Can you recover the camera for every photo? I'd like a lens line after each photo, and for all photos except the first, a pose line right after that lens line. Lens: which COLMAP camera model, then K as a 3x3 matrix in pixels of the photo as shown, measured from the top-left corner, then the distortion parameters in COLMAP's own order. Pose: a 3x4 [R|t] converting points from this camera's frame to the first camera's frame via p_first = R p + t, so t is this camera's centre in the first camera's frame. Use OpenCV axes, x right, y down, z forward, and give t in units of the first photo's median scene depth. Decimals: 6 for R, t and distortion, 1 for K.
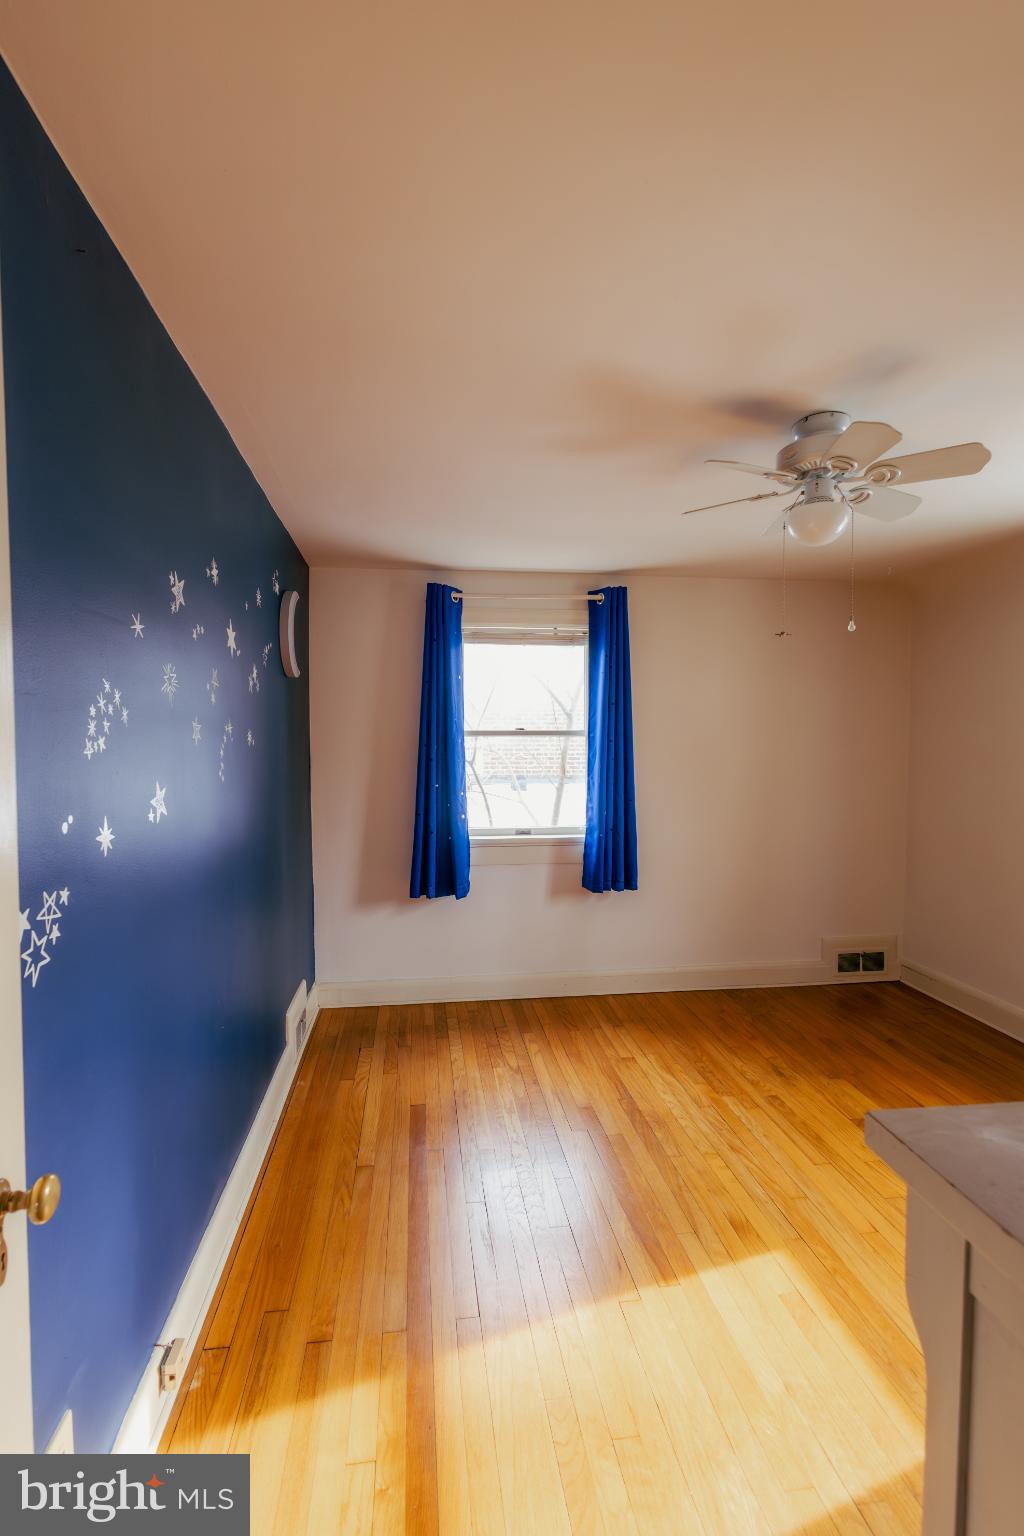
lens RADIAL K [[696.5, 0, 512.0], [0, 696.5, 768.0], [0, 0, 1]] dist [-0.000472, -0.000006]
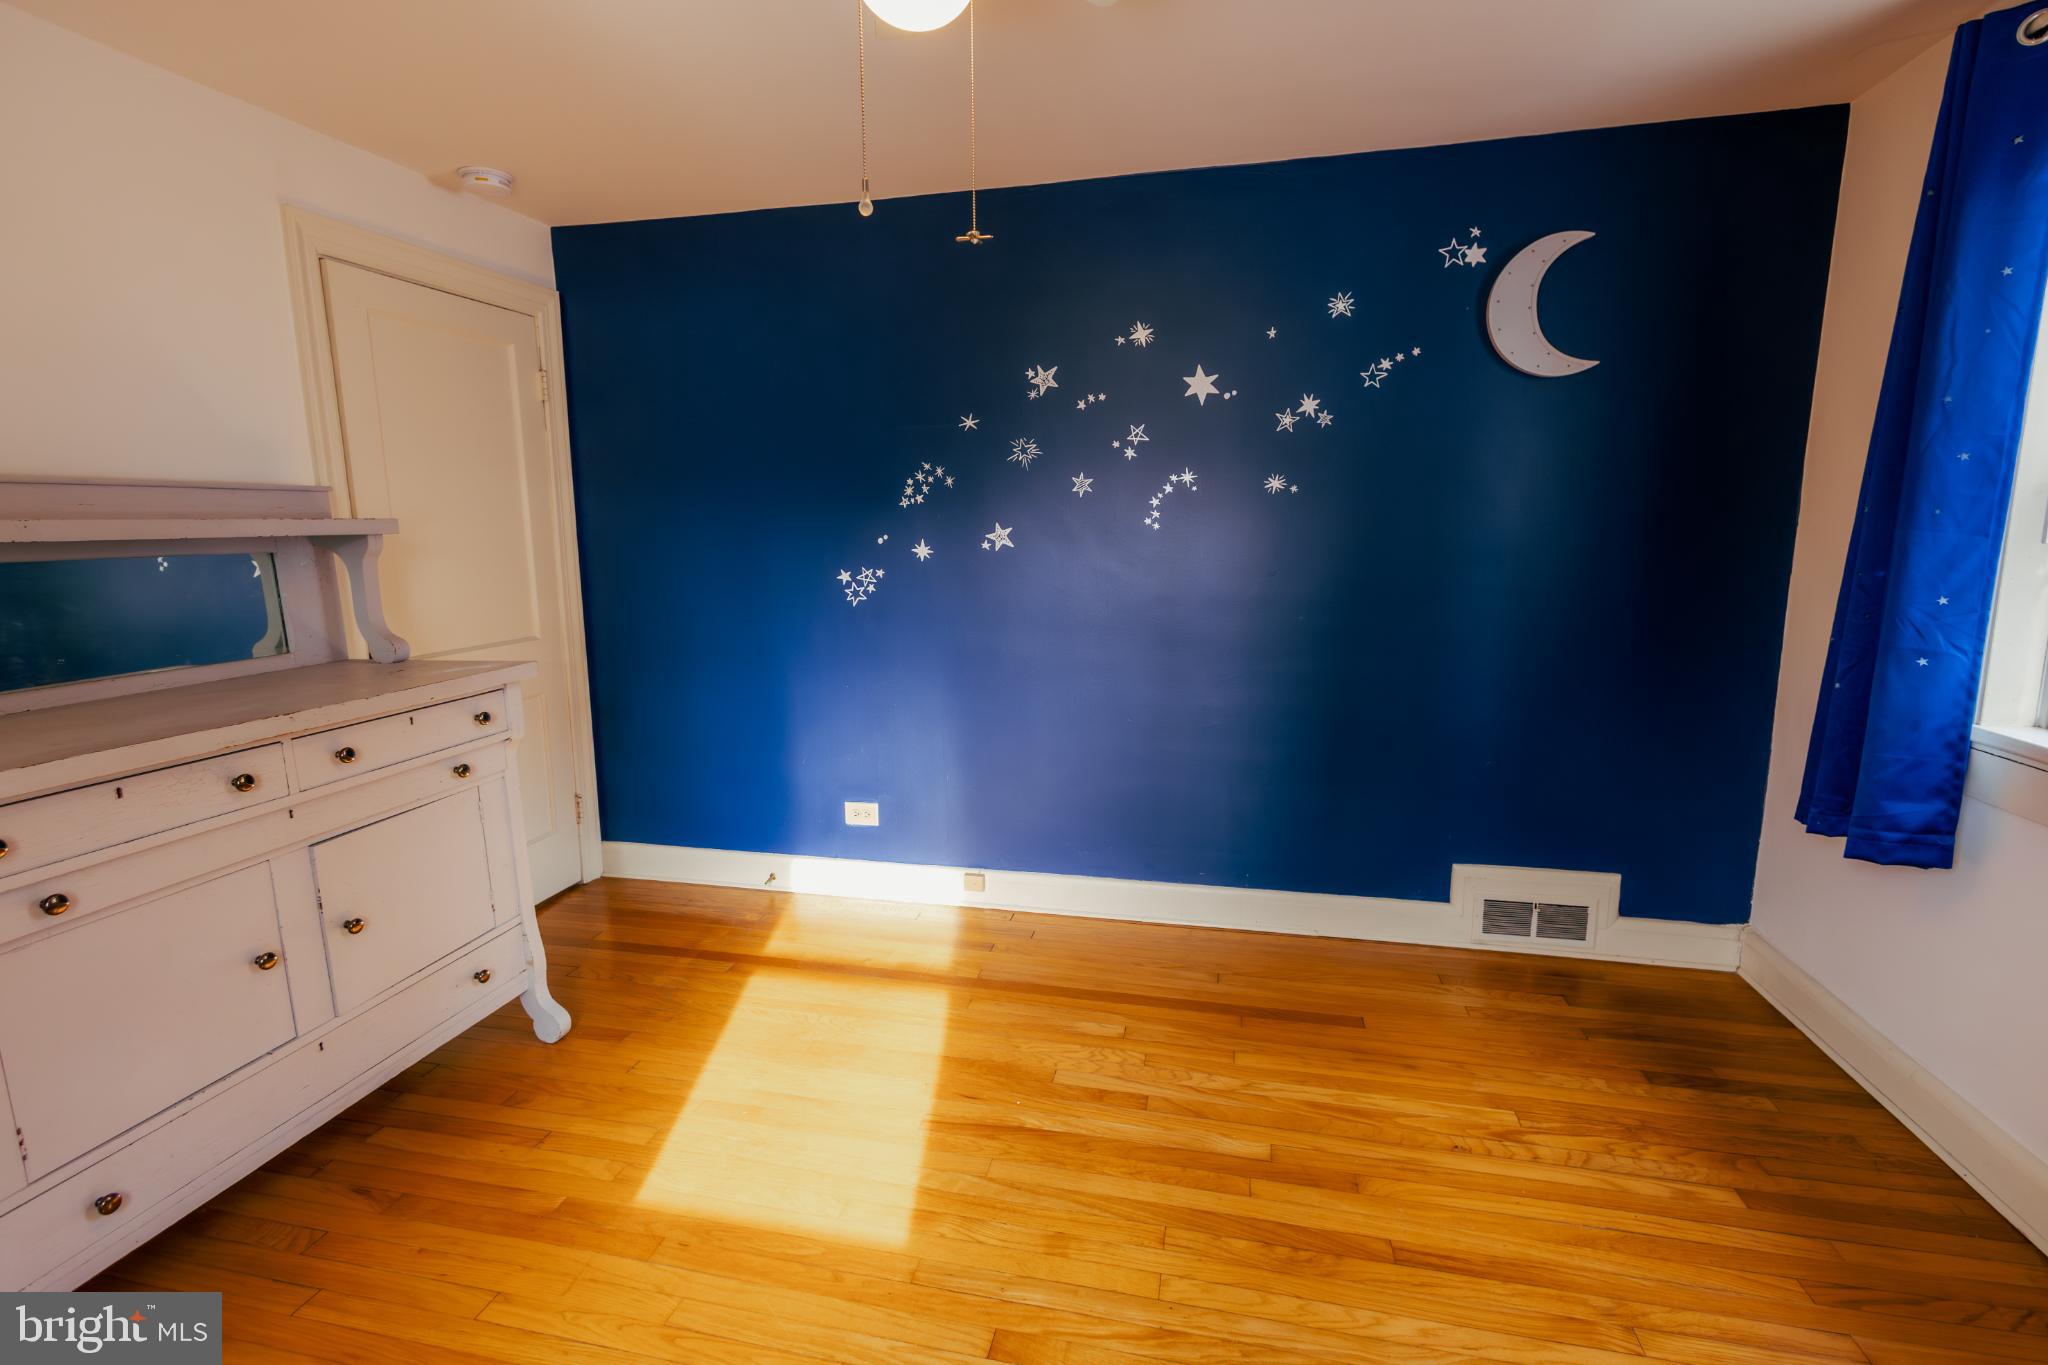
lens RADIAL K [[928.6, 0, 1024.0], [0, 928.6, 682.5], [0, 0, 1]] dist [-0.000472, -0.000006]
pose [[-0.328222, 0.174008, -0.928435, 1.134391], [-0.018207, 0.981538, 0.190397, -0.021159], [0.944425, 0.079396, -0.318994, 1.403883]]
